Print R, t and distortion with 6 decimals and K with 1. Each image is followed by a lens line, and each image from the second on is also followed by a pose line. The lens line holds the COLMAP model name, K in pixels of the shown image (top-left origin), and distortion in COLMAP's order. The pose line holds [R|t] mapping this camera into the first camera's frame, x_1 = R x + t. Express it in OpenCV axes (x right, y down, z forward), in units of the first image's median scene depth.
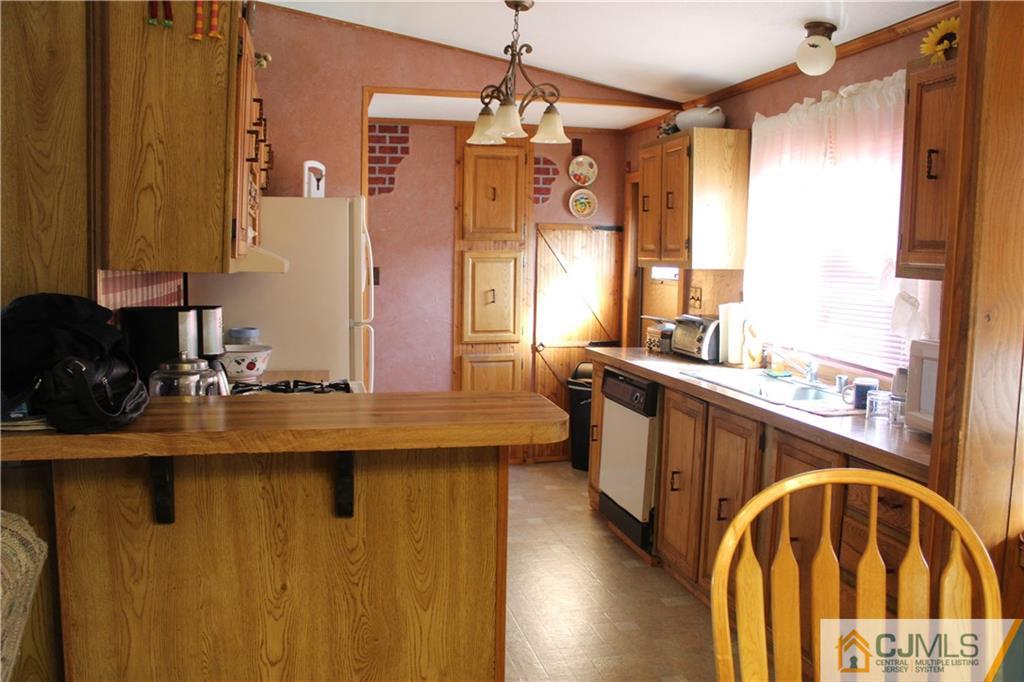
lens RADIAL K [[866.9, 0, 512.0], [0, 866.9, 341.0], [0, 0, 1]] dist [-0.169038, 0.152788]
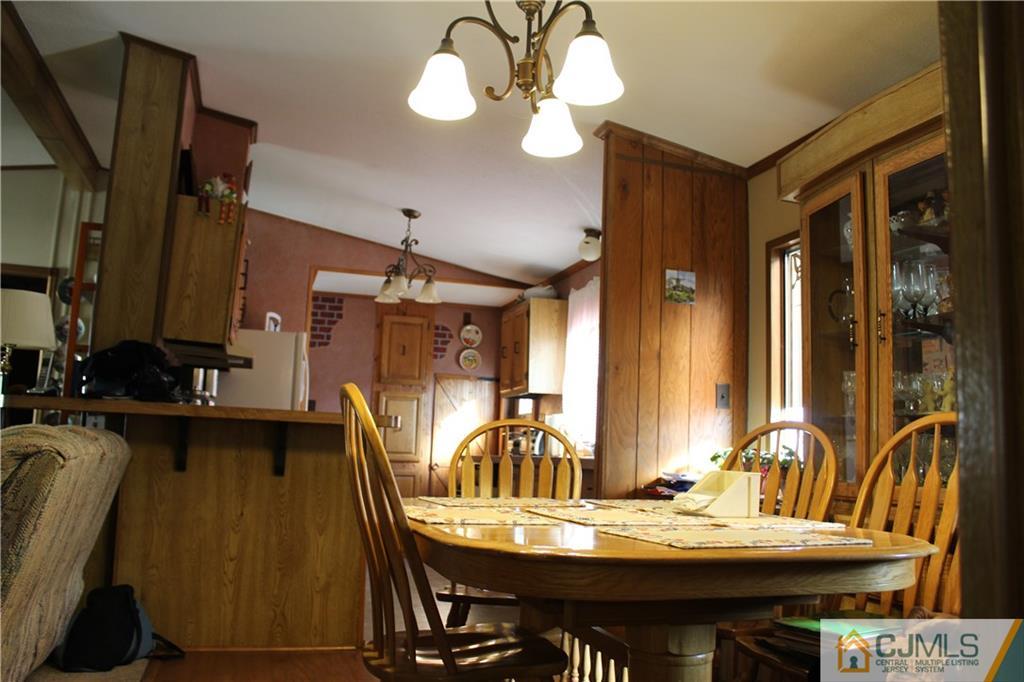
lens RADIAL K [[866.9, 0, 512.0], [0, 866.9, 341.0], [0, 0, 1]] dist [-0.169038, 0.152788]
pose [[0.998048, 0.029435, 0.055081, 0.096649], [-0.015489, 0.971075, -0.238273, 0.179444], [-0.060502, 0.236955, 0.969635, -0.436085]]
